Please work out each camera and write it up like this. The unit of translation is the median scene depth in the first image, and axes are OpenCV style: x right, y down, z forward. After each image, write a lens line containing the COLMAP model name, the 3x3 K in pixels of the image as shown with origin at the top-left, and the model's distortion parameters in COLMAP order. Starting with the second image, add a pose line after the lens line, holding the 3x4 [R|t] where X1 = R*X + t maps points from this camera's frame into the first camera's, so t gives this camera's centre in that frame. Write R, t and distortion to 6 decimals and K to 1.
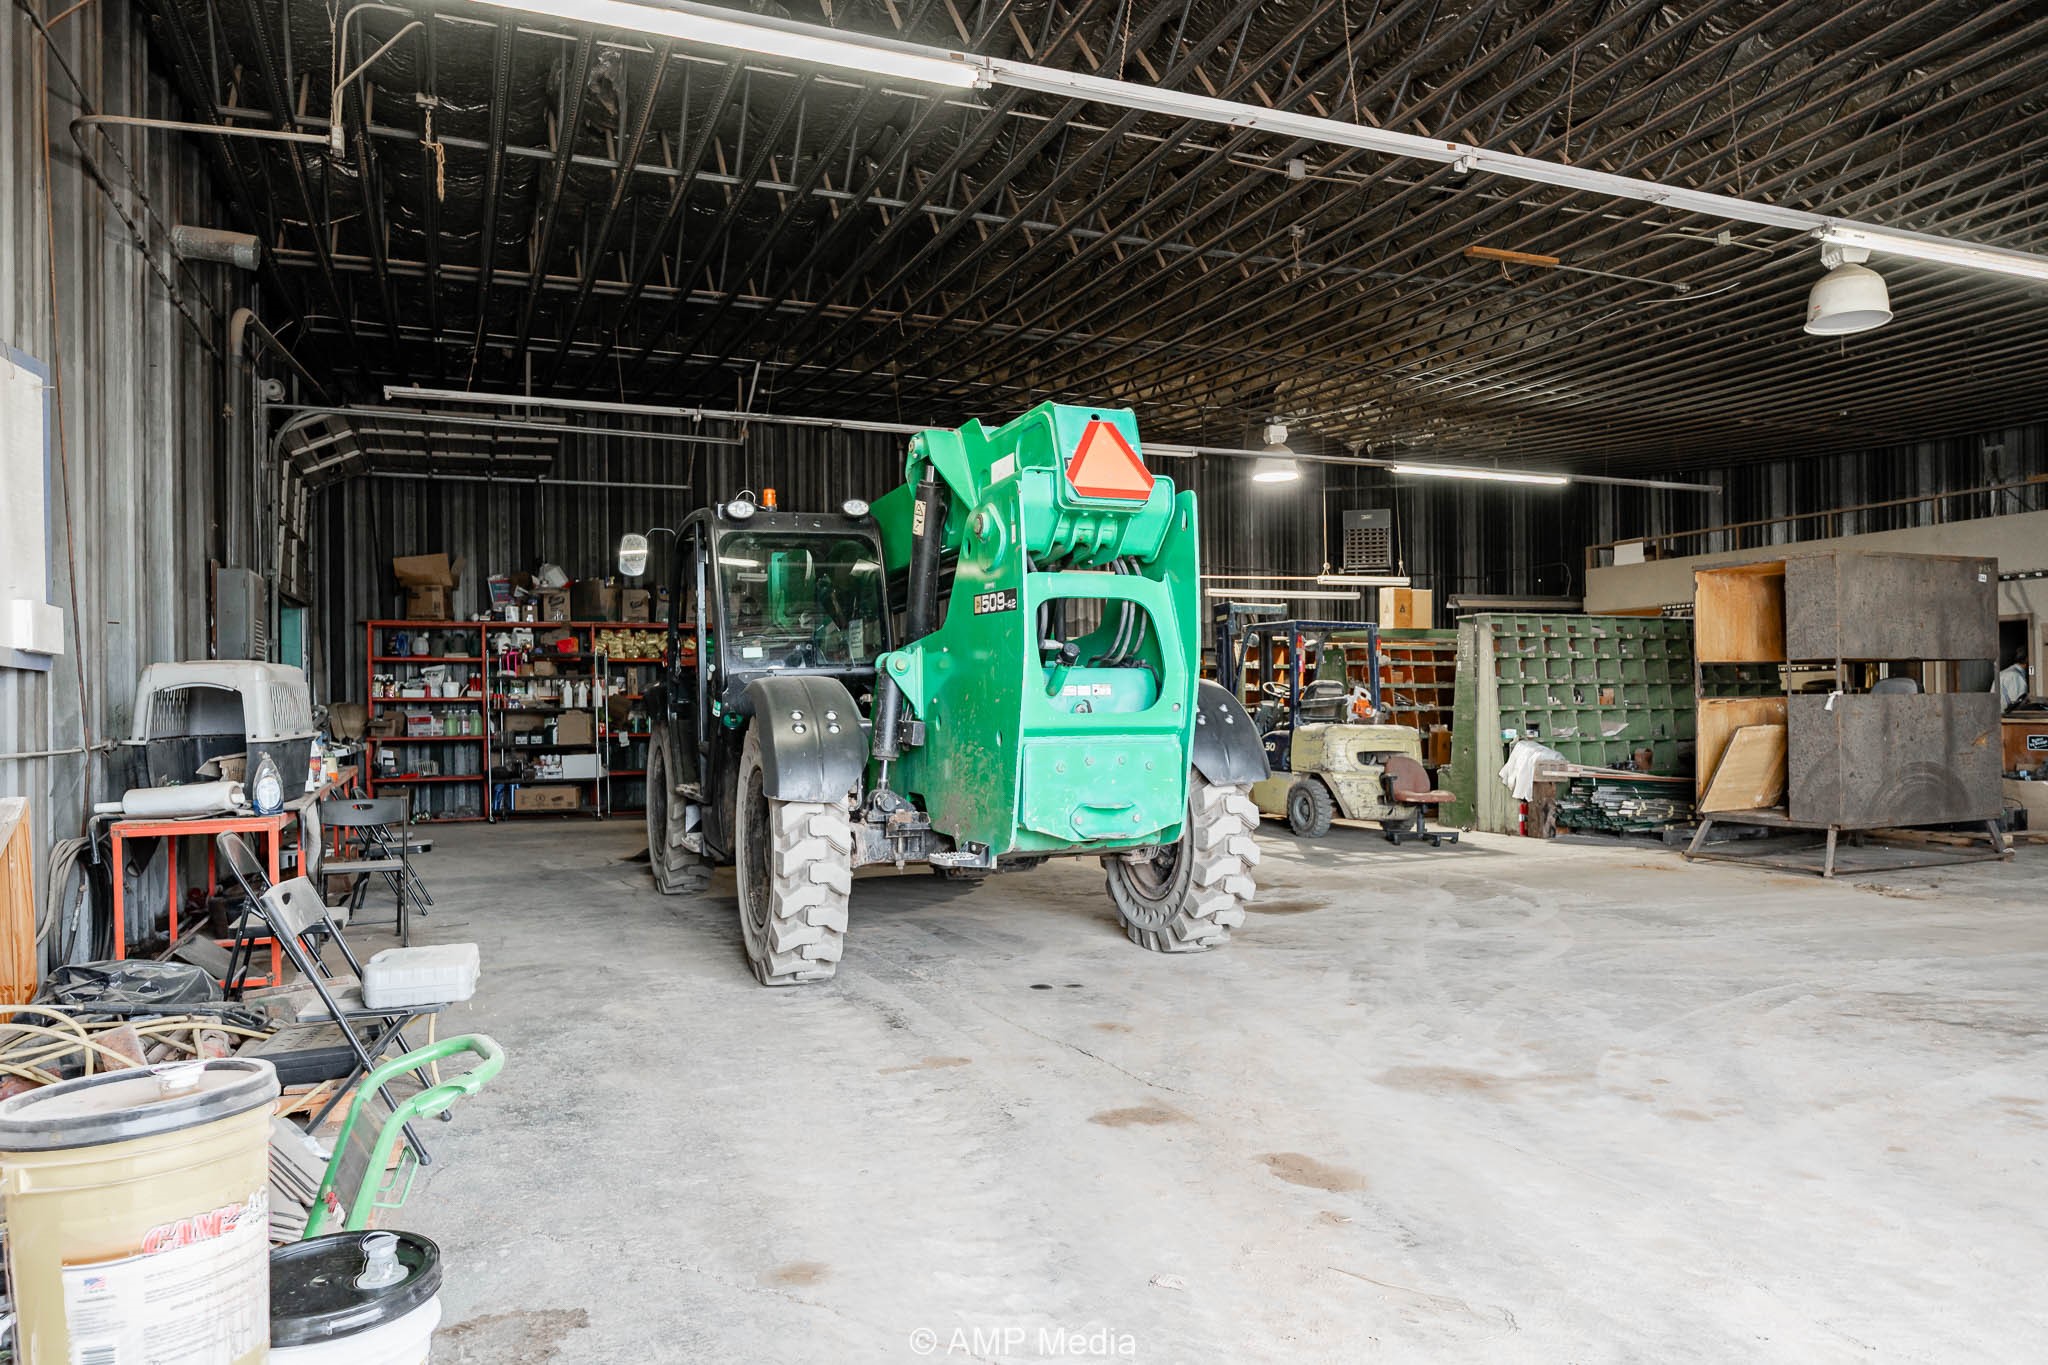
lens RADIAL K [[1277.0, 0, 1024.0], [0, 1277.0, 682.5], [0, 0, 1]] dist [0.002166, 0.001047]
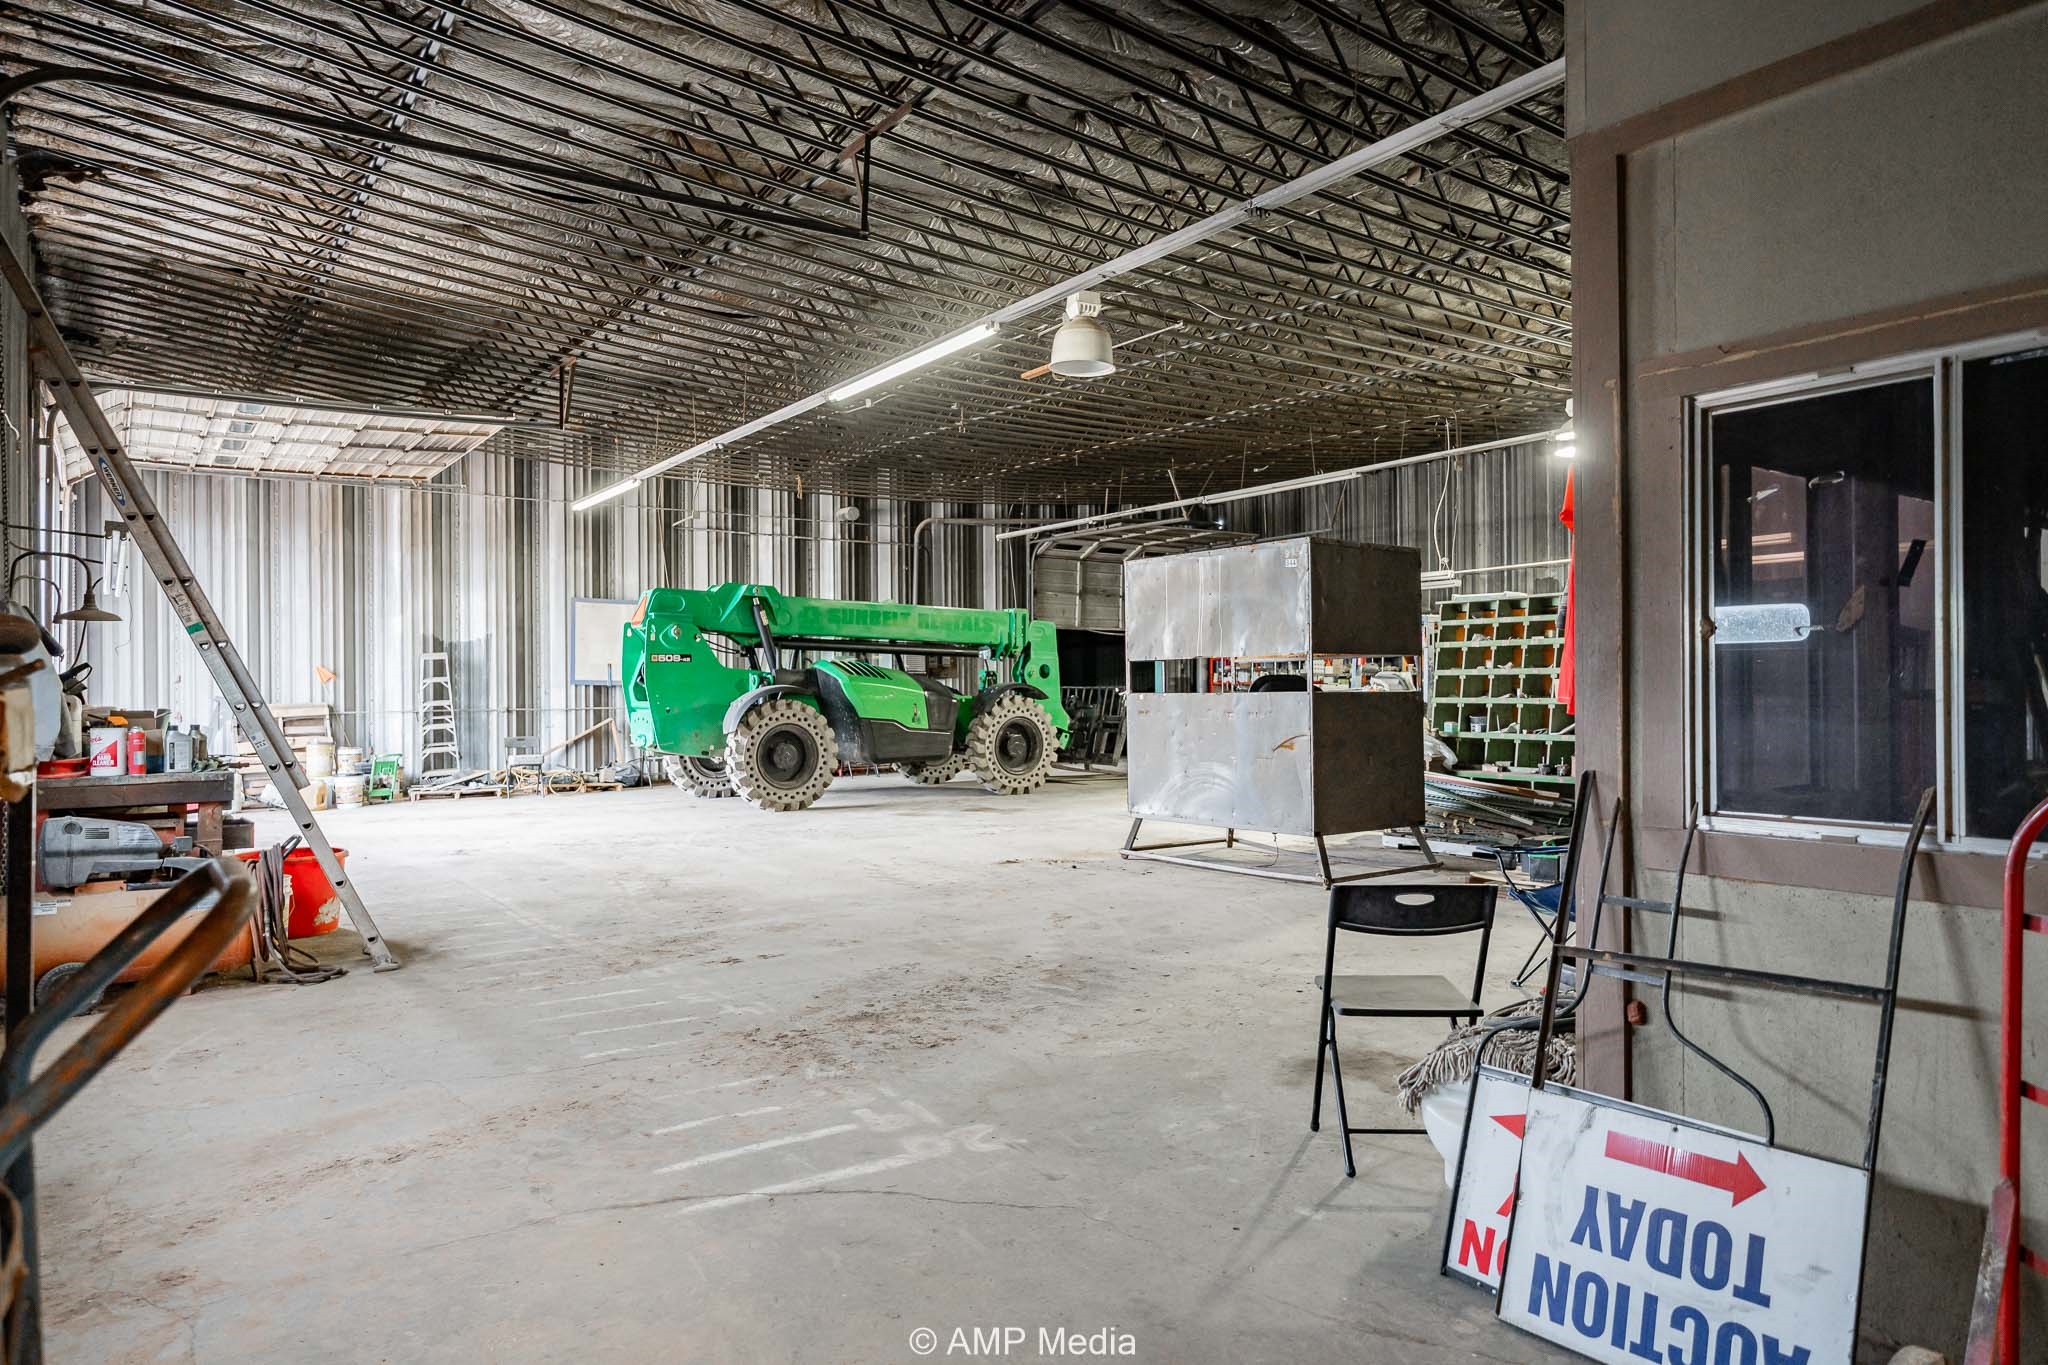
lens RADIAL K [[1277.0, 0, 1024.0], [0, 1277.0, 682.5], [0, 0, 1]] dist [0.002166, 0.001047]
pose [[0.228222, -0.000275, -0.973609, 1.202994], [0.013359, 0.999907, 0.002849, -0.000198], [0.973517, -0.013657, 0.228205, 0.457334]]
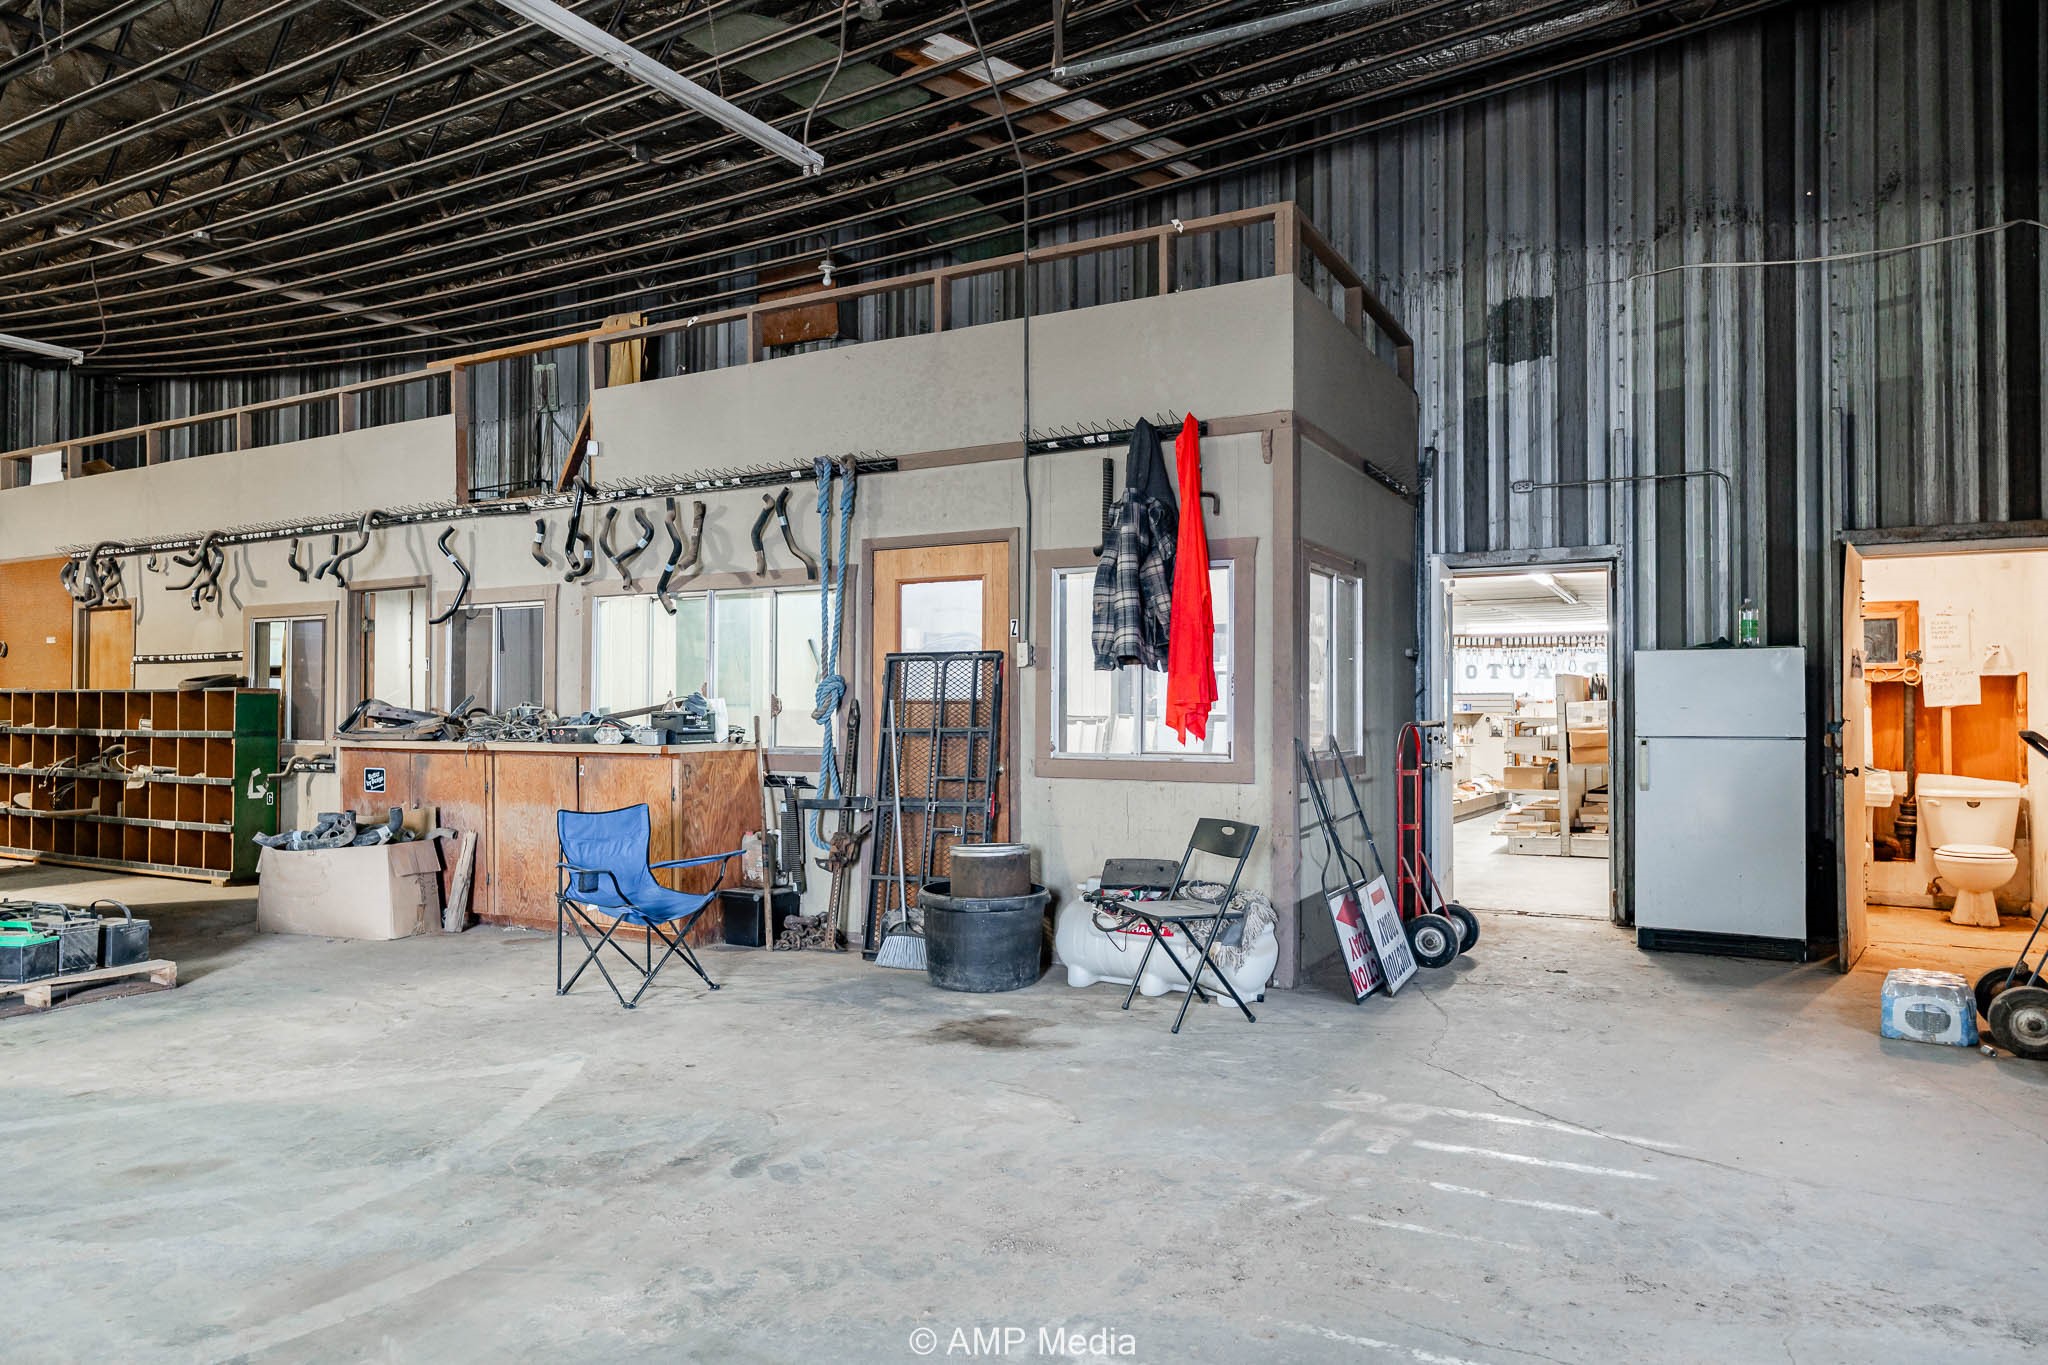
lens RADIAL K [[1277.0, 0, 1024.0], [0, 1277.0, 682.5], [0, 0, 1]] dist [0.002166, 0.001047]
pose [[0.788025, 0.020797, 0.615292, 0.628354], [-0.012550, 0.999764, -0.017720, 0.007773], [-0.615515, 0.006241, 0.788100, 0.306682]]
